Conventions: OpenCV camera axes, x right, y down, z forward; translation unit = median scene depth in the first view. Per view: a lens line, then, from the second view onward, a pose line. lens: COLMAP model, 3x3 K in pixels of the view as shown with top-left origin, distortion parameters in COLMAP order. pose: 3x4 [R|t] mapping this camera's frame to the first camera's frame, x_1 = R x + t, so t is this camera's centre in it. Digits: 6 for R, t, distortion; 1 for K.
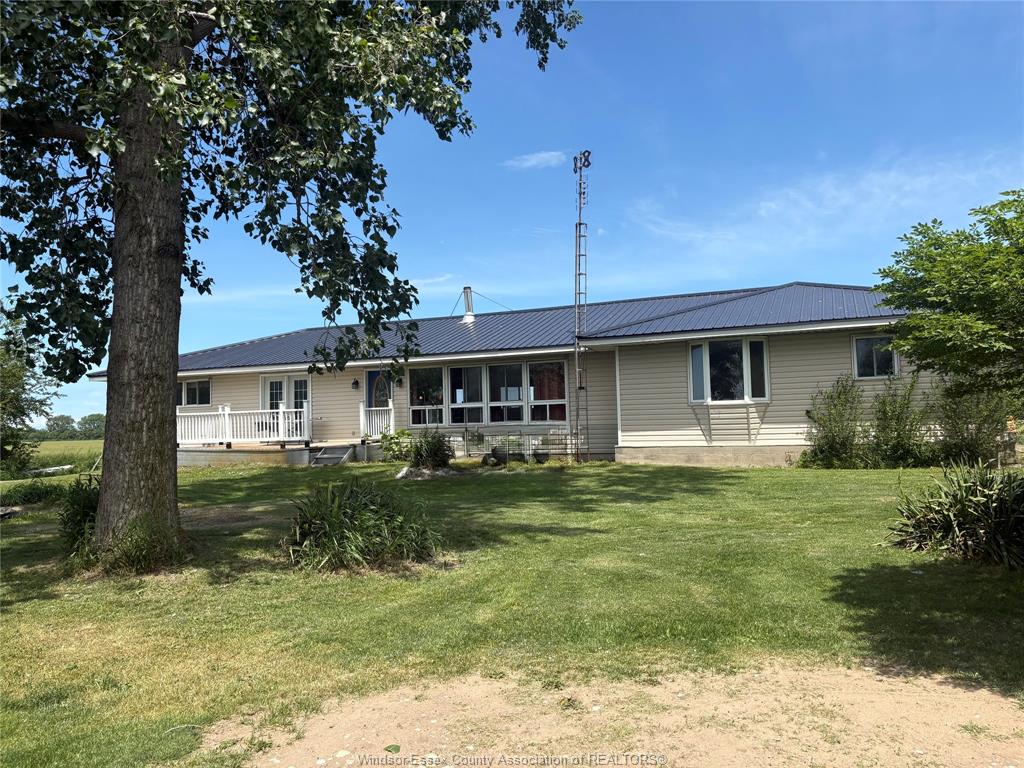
lens RADIAL K [[779.3, 0, 521.7], [0, 779.3, 355.3], [0, 0, 1]] dist [0.063665, -0.071427]
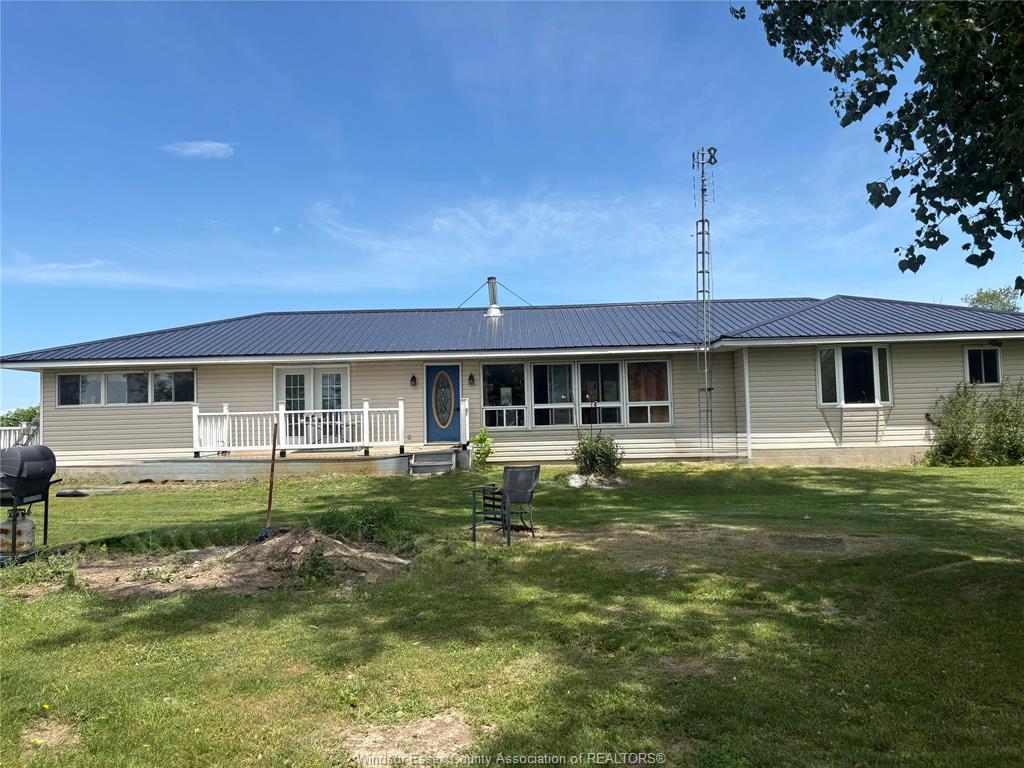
lens RADIAL K [[777.5, 0, 509.2], [0, 777.5, 356.2], [0, 0, 1]] dist [0.065211, -0.072043]
pose [[0.919015, 0.035633, 0.392609, -0.541720], [-0.032984, 0.999365, -0.013492, 0.022155], [-0.392840, -0.000550, 0.919607, 0.202688]]
